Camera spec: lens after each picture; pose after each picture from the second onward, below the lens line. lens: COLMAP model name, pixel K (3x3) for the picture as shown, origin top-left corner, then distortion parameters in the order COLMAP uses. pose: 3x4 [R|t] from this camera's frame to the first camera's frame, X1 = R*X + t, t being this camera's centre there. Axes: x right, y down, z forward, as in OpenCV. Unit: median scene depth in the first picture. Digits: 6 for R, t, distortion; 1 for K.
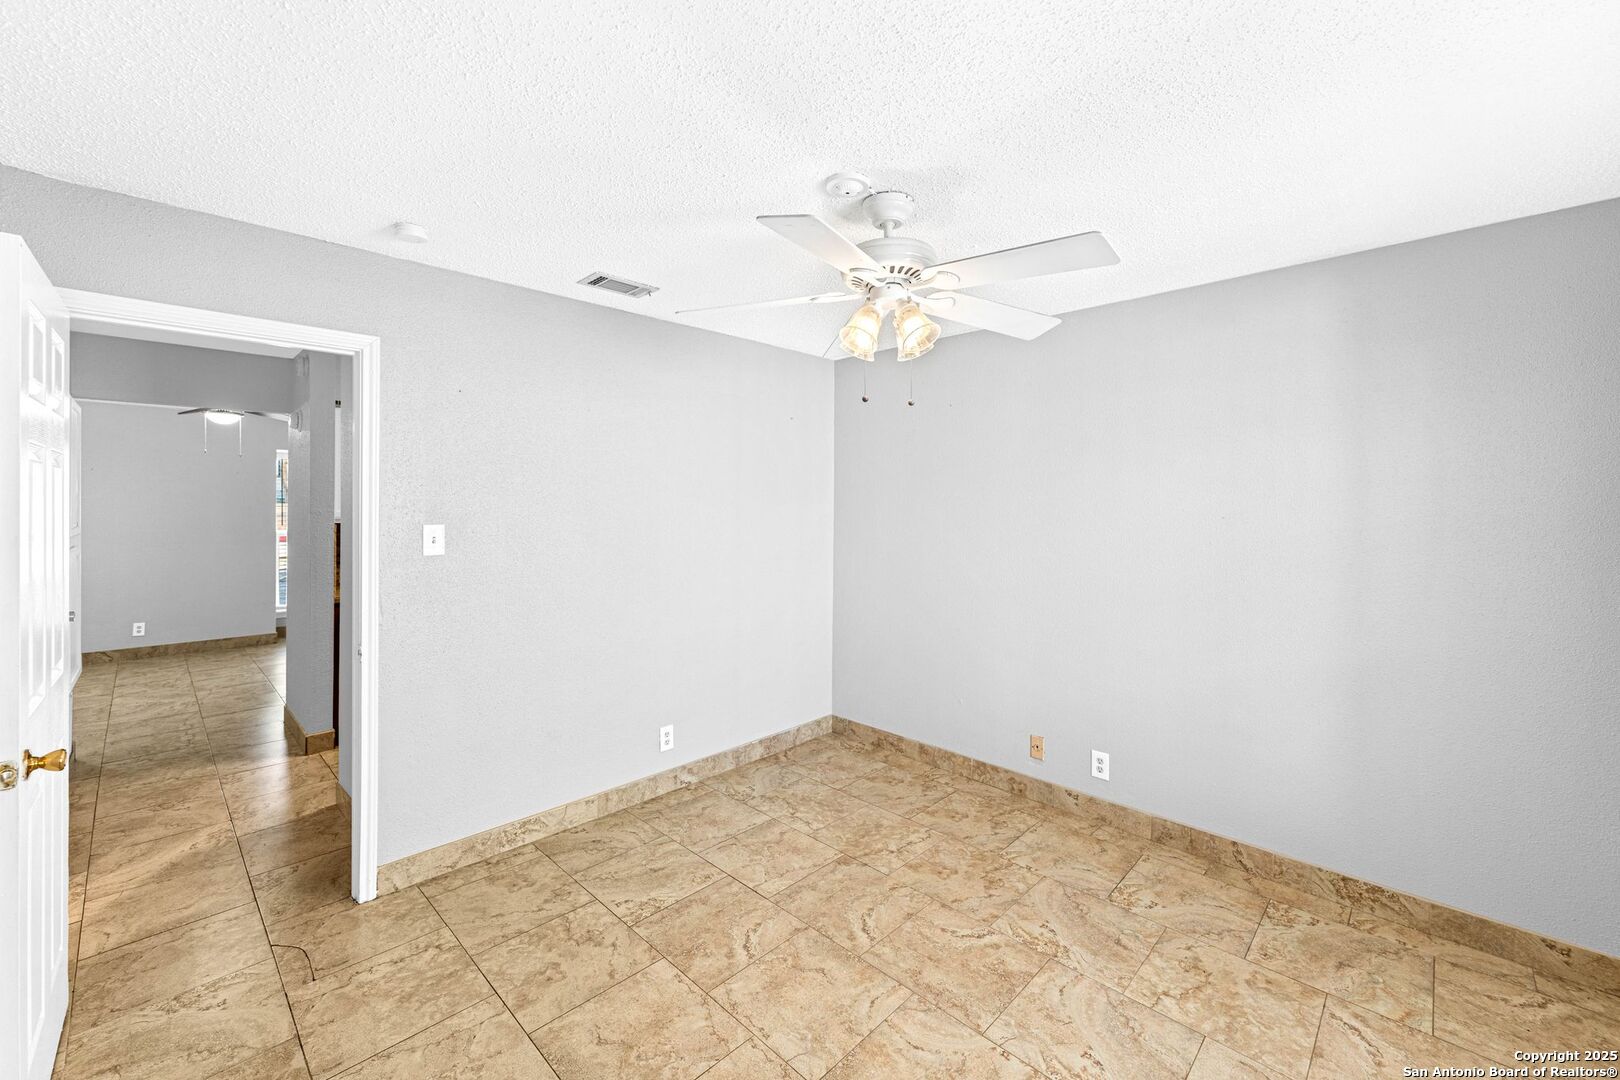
lens RADIAL K [[651.8, 0, 809.6], [0, 651.8, 500.9], [0, 0, 1]] dist [0.001318, 0.000400]
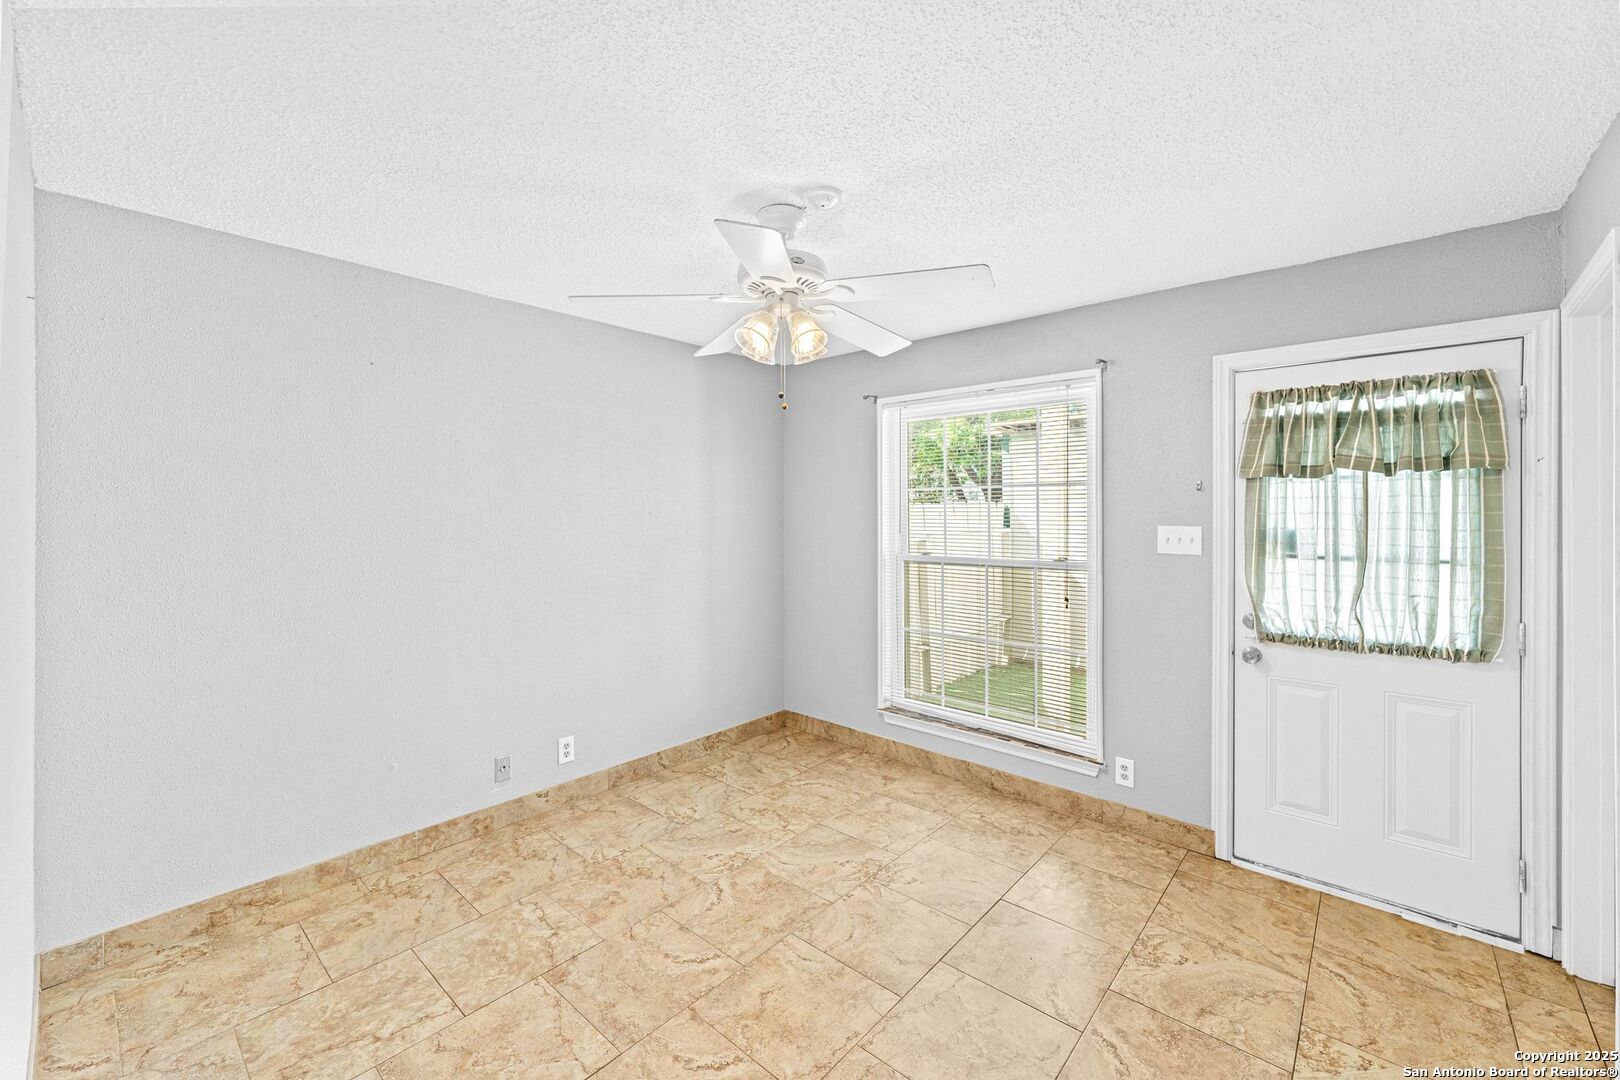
lens RADIAL K [[651.8, 0, 809.7], [0, 651.8, 531.5], [0, 0, 1]] dist [0.001318, 0.000400]
pose [[-0.045251, -0.034539, 0.998378, -0.686438], [-0.001762, 0.999403, 0.034495, 0.022848], [-0.998974, -0.000198, -0.045285, 0.754798]]
